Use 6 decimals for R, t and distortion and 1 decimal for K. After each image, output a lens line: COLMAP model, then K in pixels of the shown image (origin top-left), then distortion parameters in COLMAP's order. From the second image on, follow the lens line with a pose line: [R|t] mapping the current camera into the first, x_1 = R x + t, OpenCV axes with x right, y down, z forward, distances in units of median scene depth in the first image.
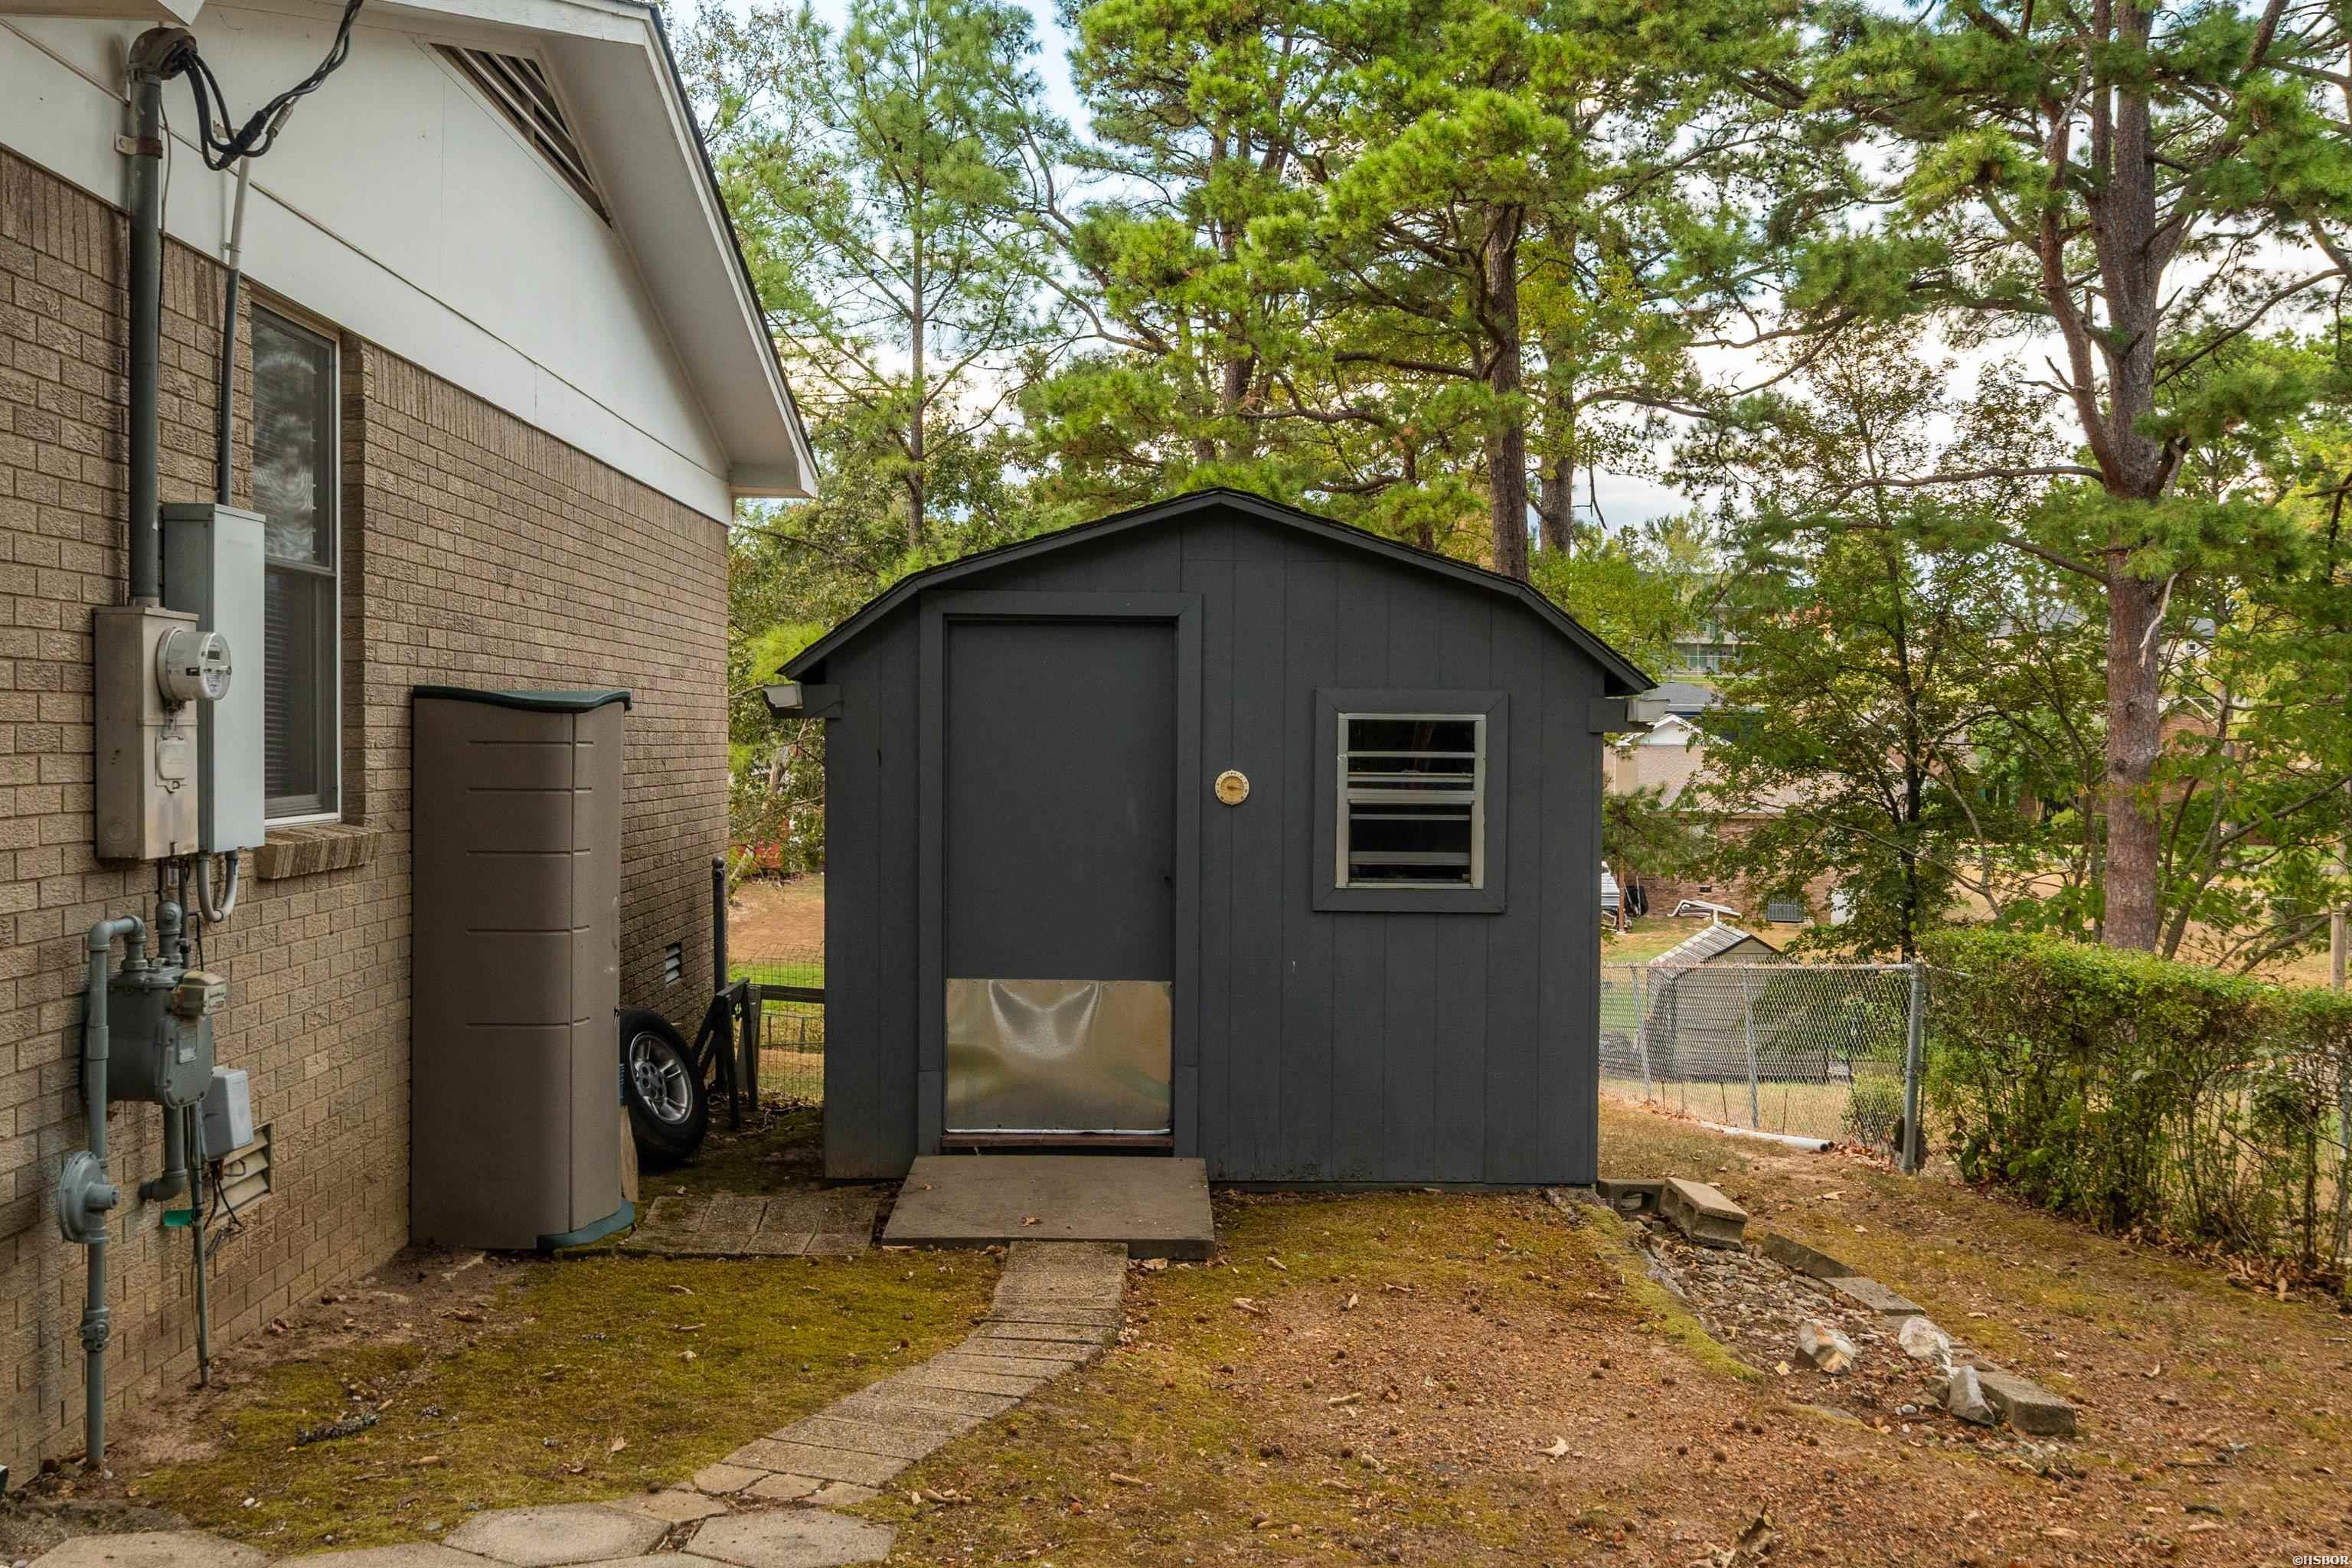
lens RADIAL K [[2415.8, 0, 1176.0], [0, 2415.8, 784.0], [0, 0, 1]] dist [-0.003722, -0.002292]
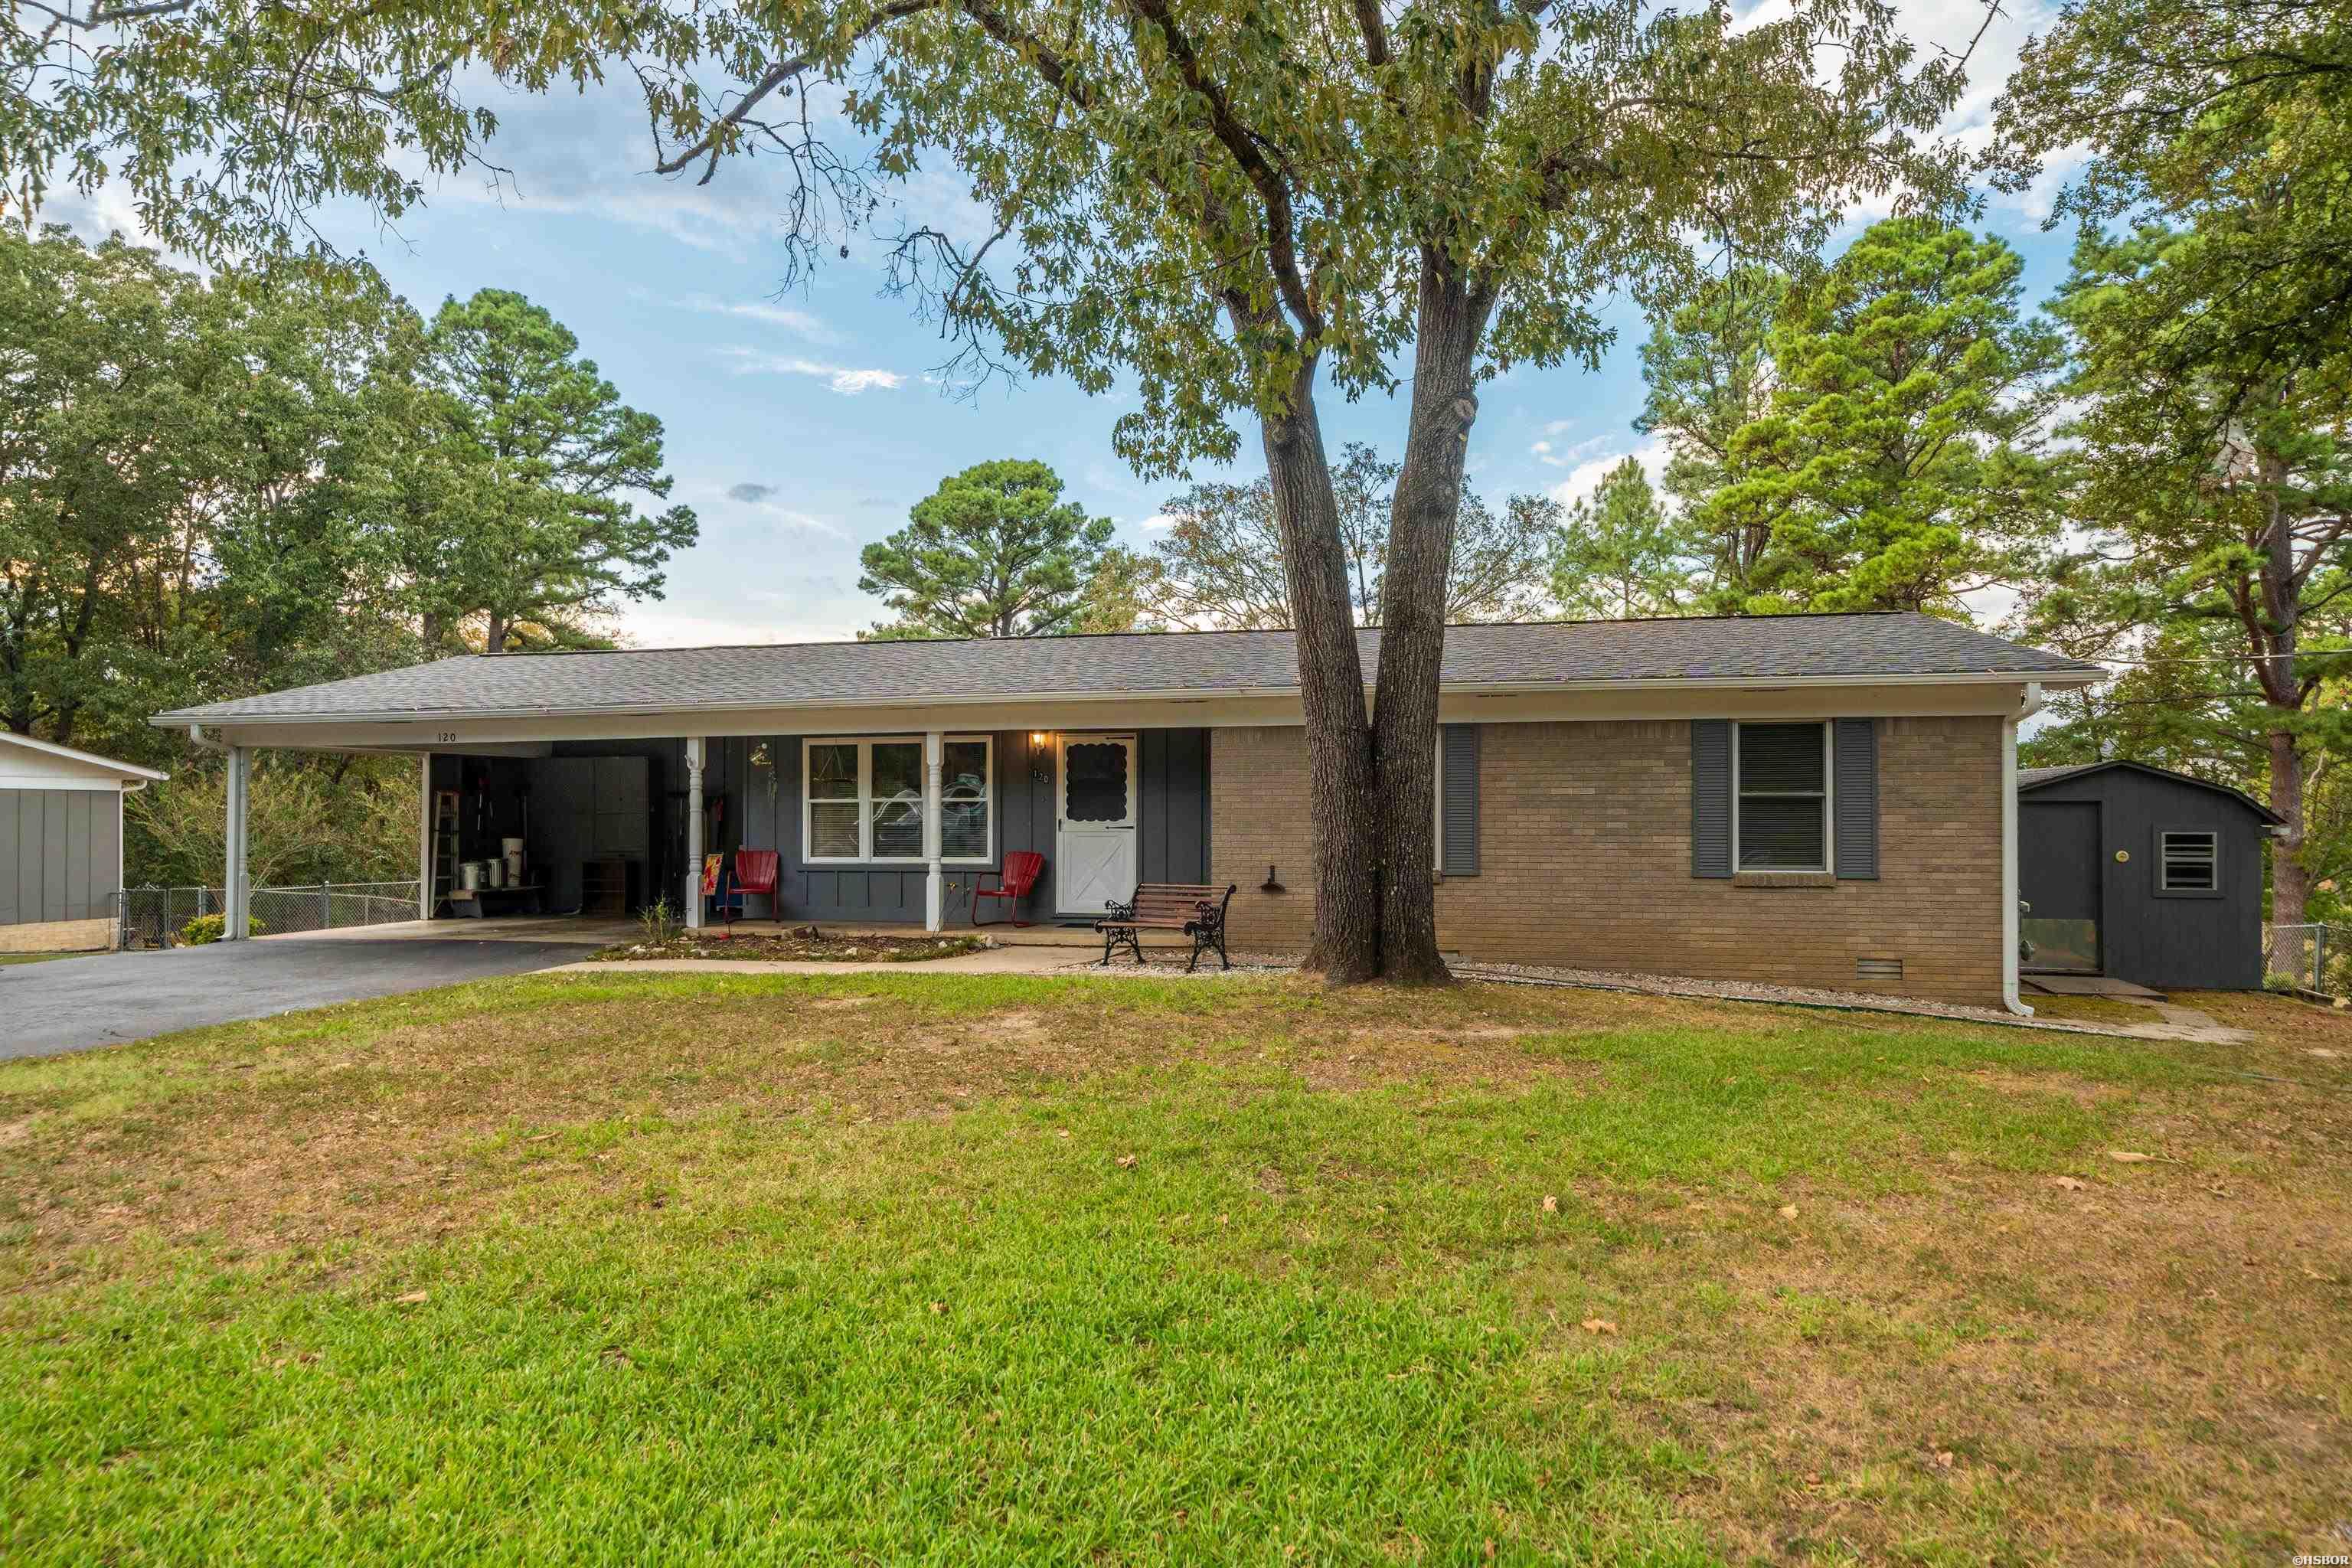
lens RADIAL K [[1329.4, 0, 1175.4], [0, 1329.4, 802.5], [0, 0, 1]] dist [0.002295, 0.000756]
pose [[0.971536, -0.009739, -0.236692, -0.735355], [0.002776, 0.999554, -0.029736, -0.019955], [0.236876, 0.028232, 0.971130, -0.912132]]
